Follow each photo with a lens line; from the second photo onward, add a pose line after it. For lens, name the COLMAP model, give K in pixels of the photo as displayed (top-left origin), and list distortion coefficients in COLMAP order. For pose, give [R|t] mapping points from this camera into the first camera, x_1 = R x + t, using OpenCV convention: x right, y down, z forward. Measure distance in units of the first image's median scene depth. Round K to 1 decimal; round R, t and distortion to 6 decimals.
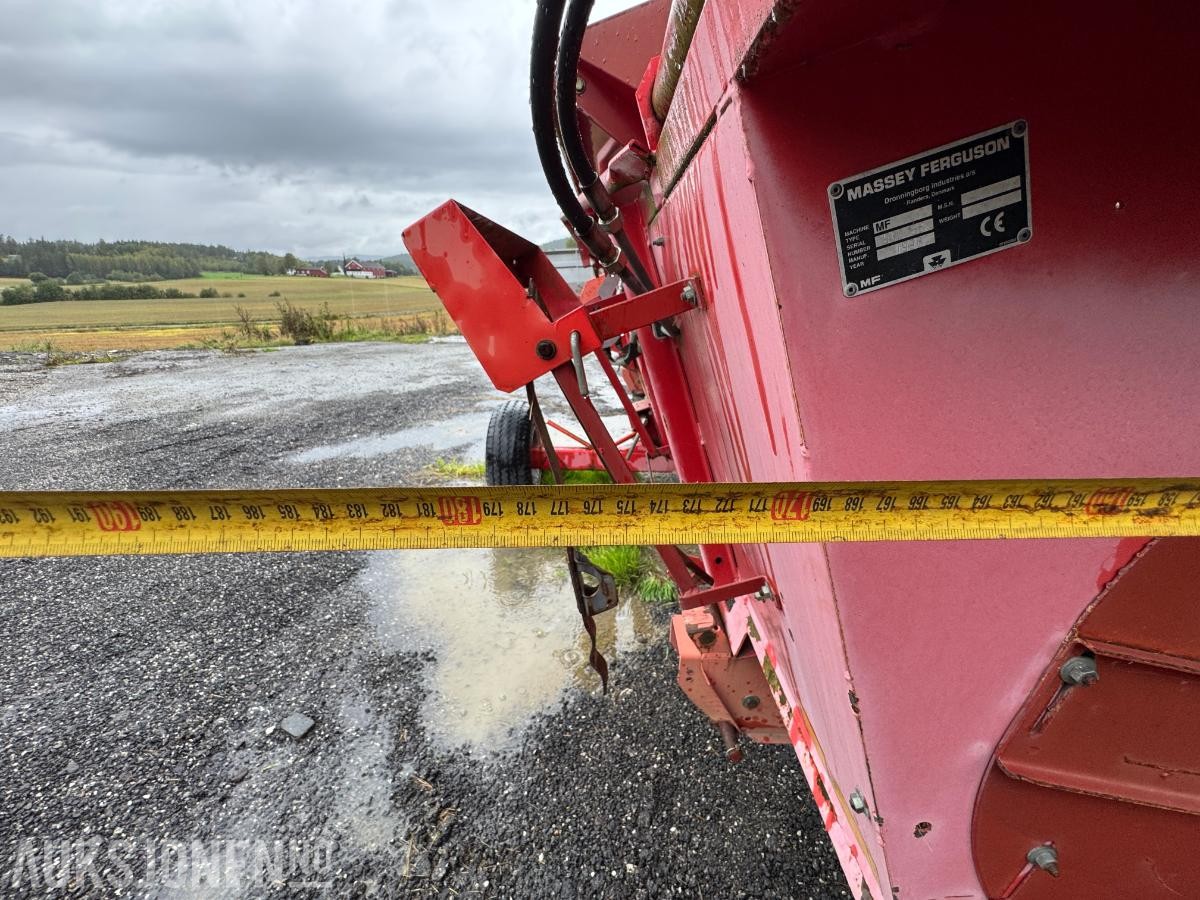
lens RADIAL K [[481.0, 0, 600.0], [0, 481.0, 450.0], [0, 0, 1]] dist [-0.002591, -0.000153]
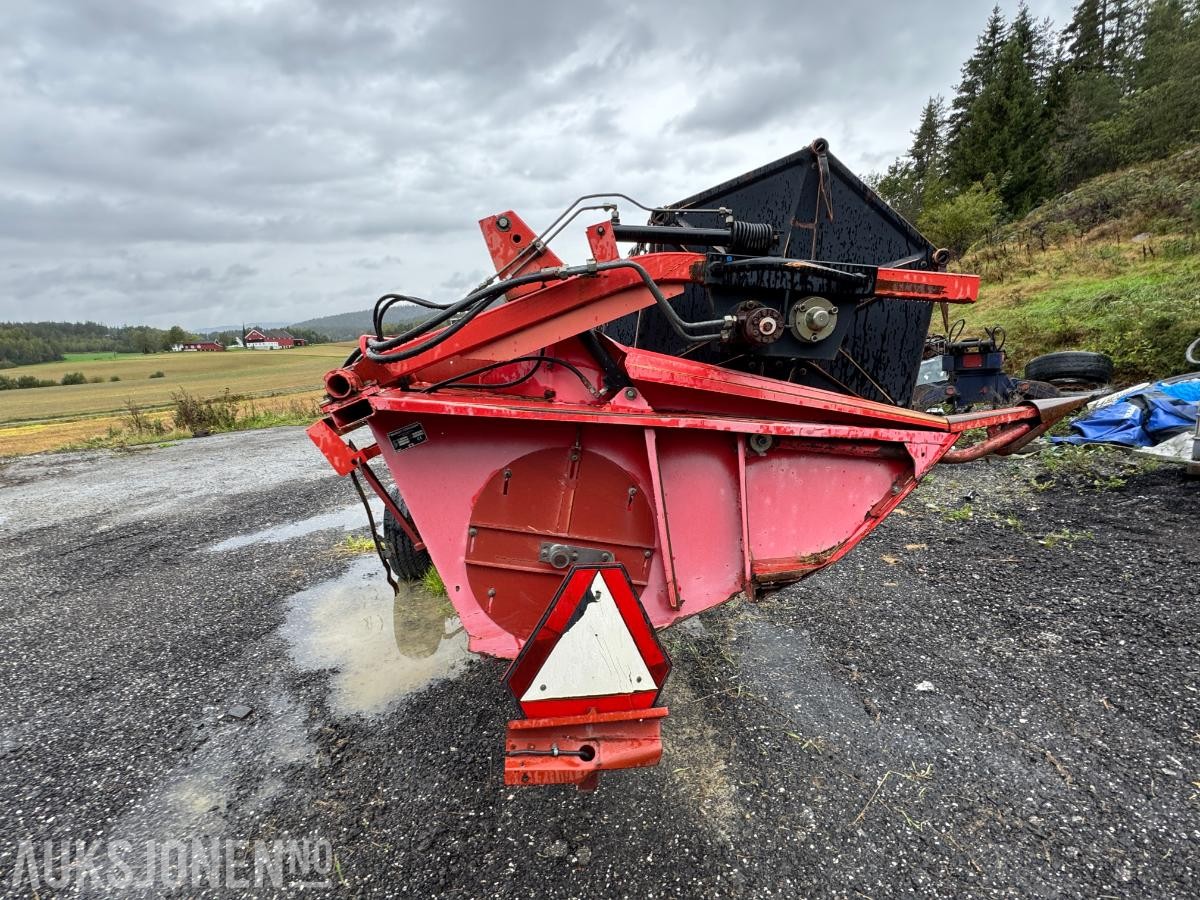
lens RADIAL K [[577.3, 0, 600.0], [0, 577.3, 450.0], [0, 0, 1]] dist [-0.001562, -0.000649]
pose [[0.994828, -0.073341, 0.070272, 0.112262], [0.082317, 0.987452, -0.134771, 0.032705], [-0.059506, 0.139858, 0.988382, -0.259322]]
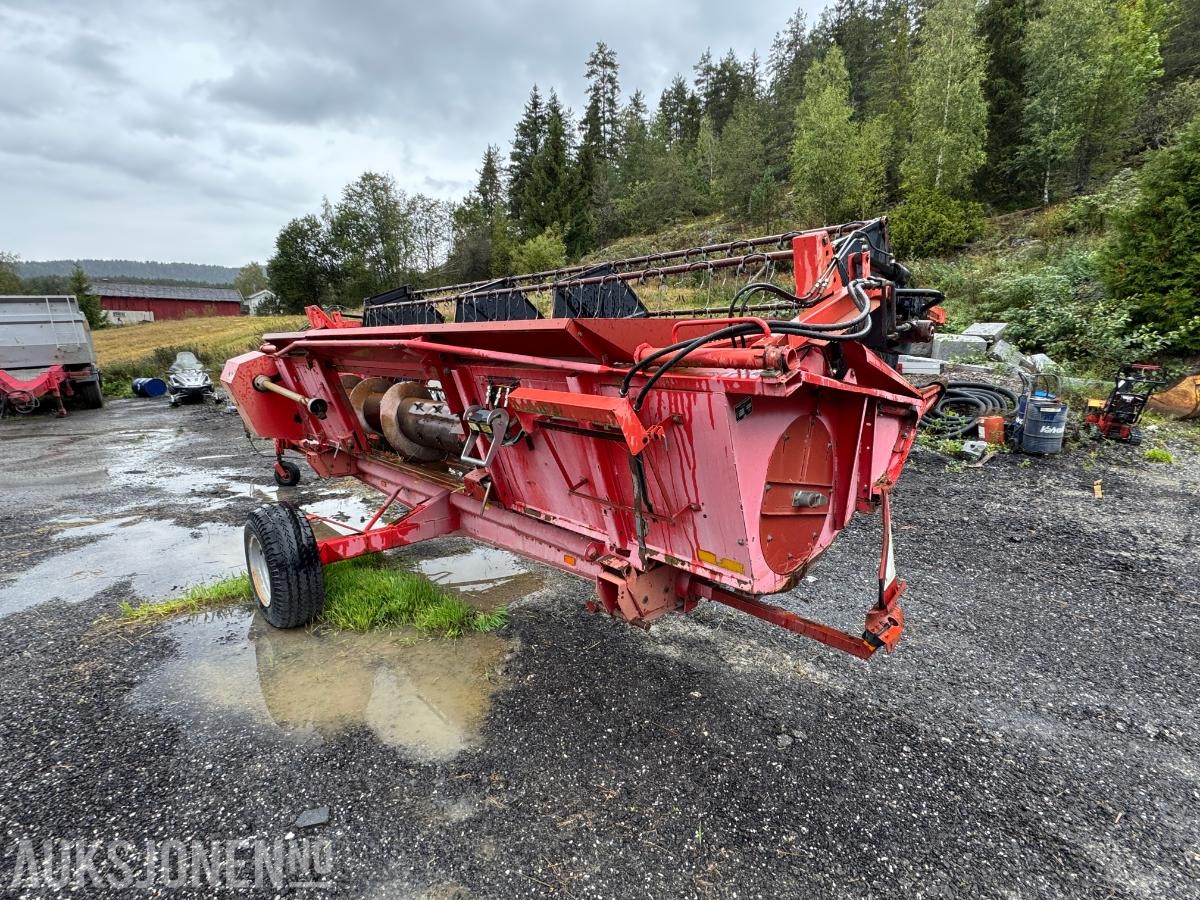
lens RADIAL K [[574.0, 0, 600.0], [0, 574.0, 450.0], [0, 0, 1]] dist [0.002688, 0.001633]
pose [[0.703684, -0.139860, 0.696612, -0.273311], [0.231080, 0.972183, -0.038240, -0.006191], [-0.671886, 0.187882, 0.716428, -0.137746]]
